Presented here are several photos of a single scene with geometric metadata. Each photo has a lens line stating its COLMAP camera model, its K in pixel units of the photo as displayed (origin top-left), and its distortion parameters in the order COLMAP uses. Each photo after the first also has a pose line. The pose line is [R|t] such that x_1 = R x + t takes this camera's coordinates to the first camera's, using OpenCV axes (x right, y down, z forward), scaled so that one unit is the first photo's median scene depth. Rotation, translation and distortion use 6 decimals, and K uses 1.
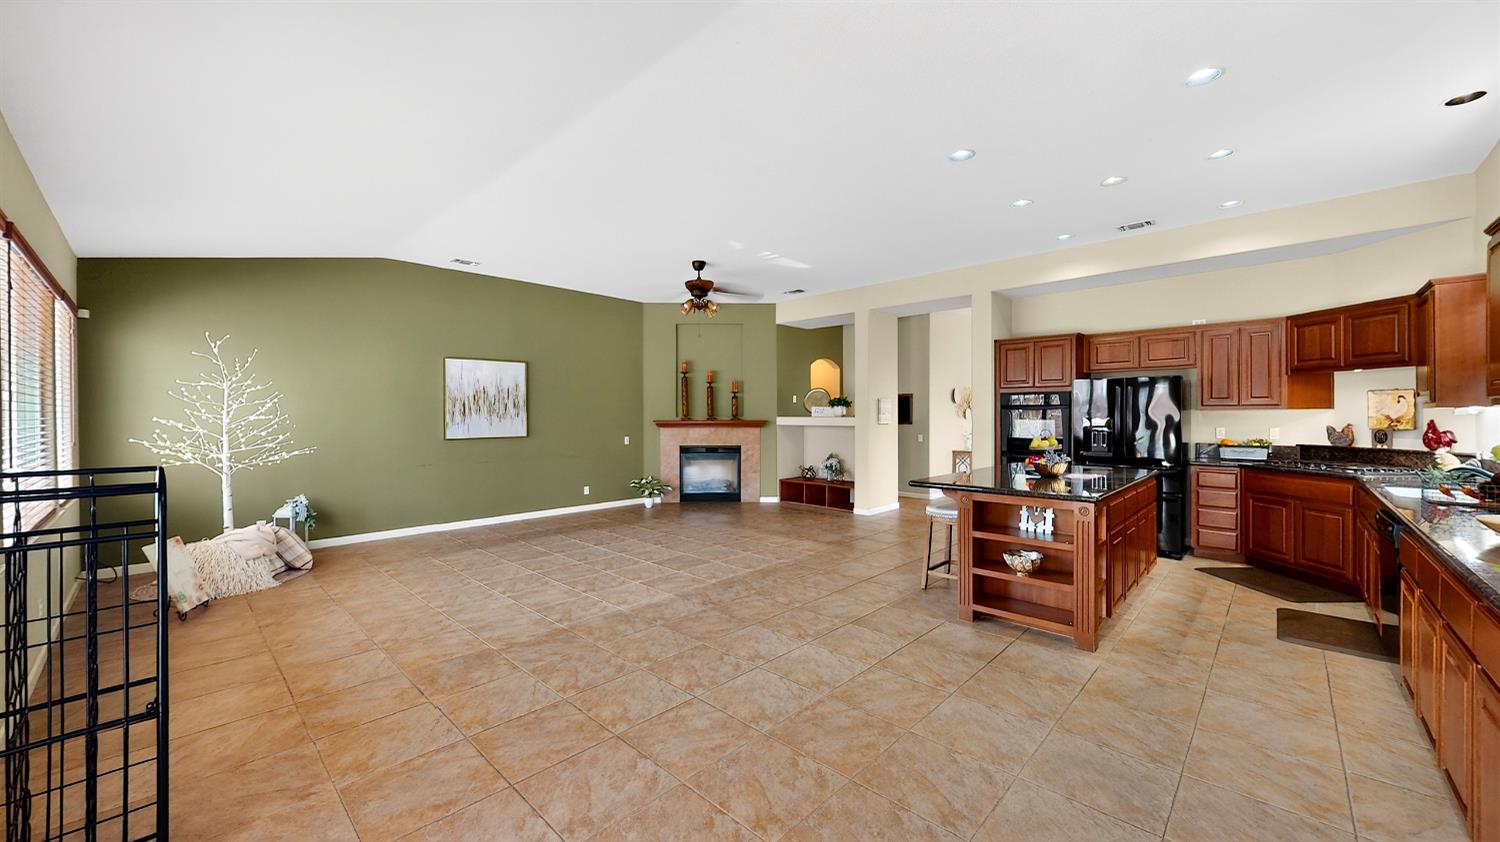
lens RADIAL K [[557.0, 0, 740.8], [0, 557.0, 414.3], [0, 0, 1]] dist [0.000305, -0.000004]
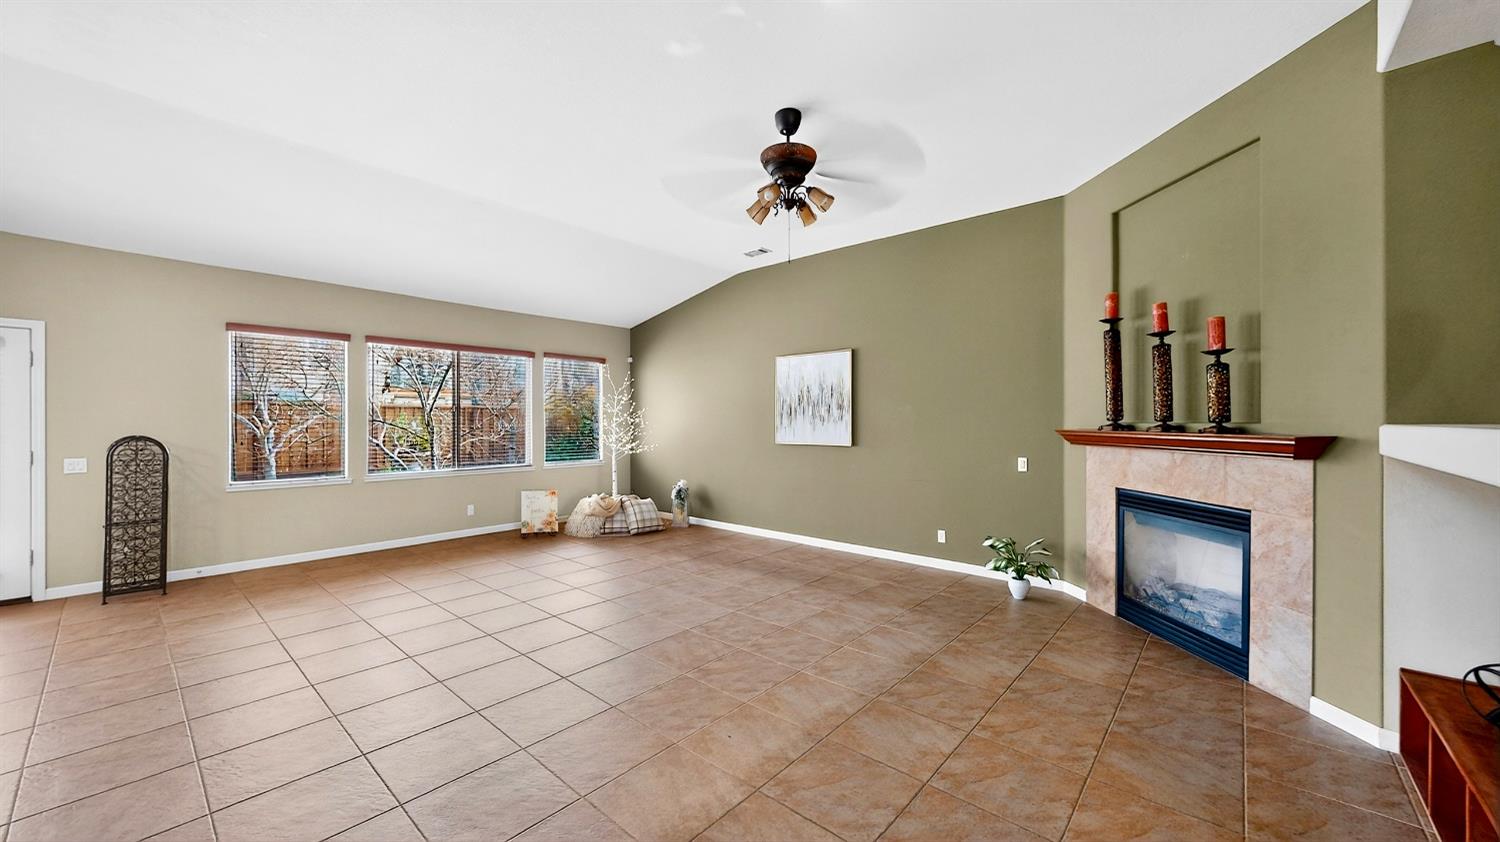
lens RADIAL K [[552.5, 0, 751.3], [0, 552.5, 420.8], [0, 0, 1]] dist [0.000162, -0.000062]
pose [[0.055411, 0.002080, -0.998461, 0.311006], [-0.001217, 0.999997, 0.002016, 0.002857], [0.998463, 0.001103, 0.055413, 0.691309]]
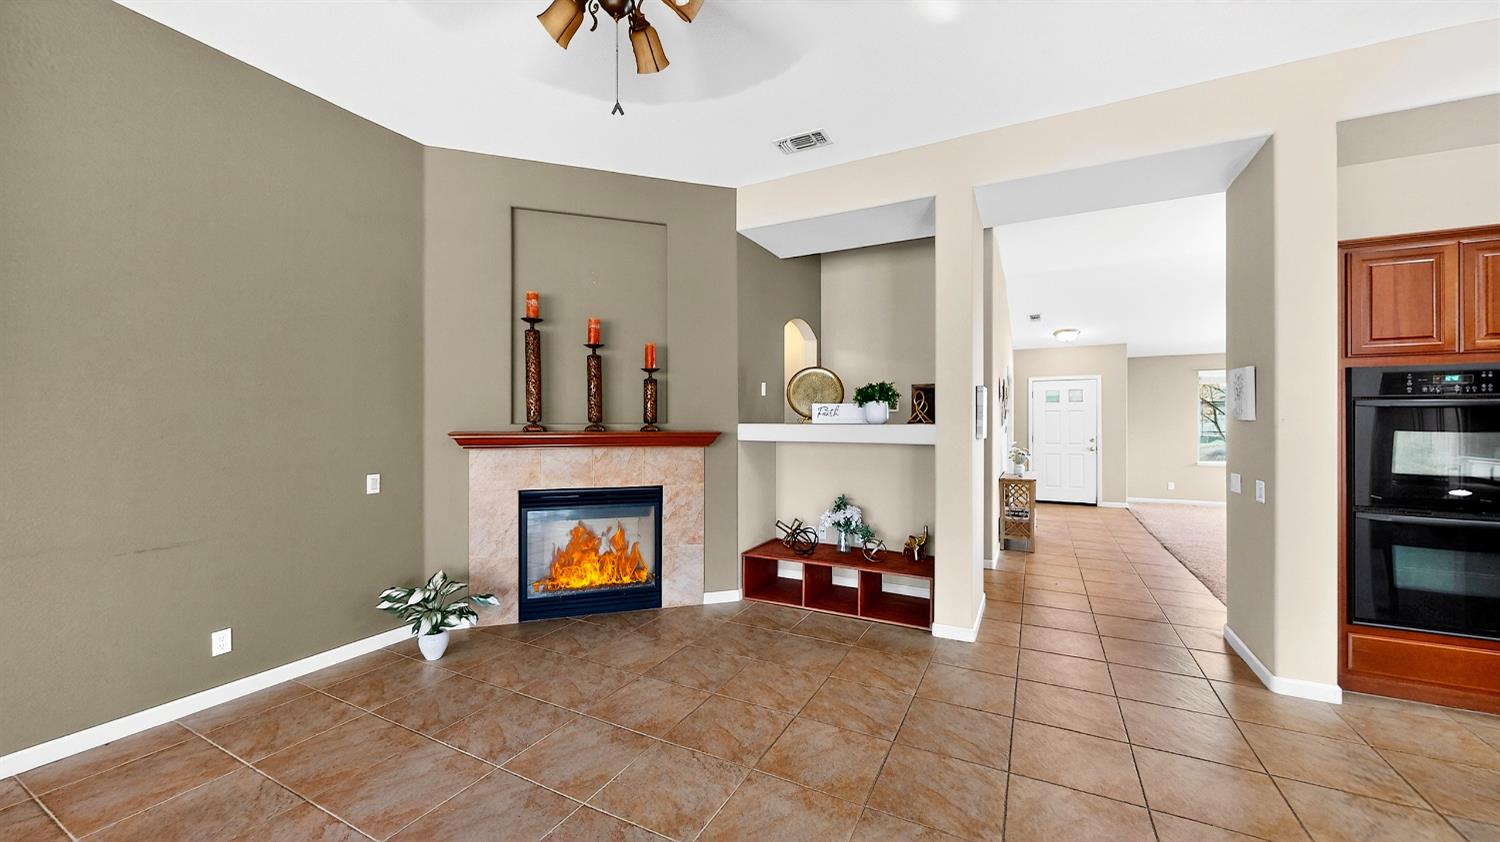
lens RADIAL K [[552.5, 0, 751.3], [0, 552.5, 420.8], [0, 0, 1]] dist [0.000162, -0.000062]
pose [[0.955919, 0.001985, 0.293625, -0.064091], [-0.002134, 0.999998, 0.000189, 0.002063], [-0.293624, -0.000807, 0.955921, 0.542770]]
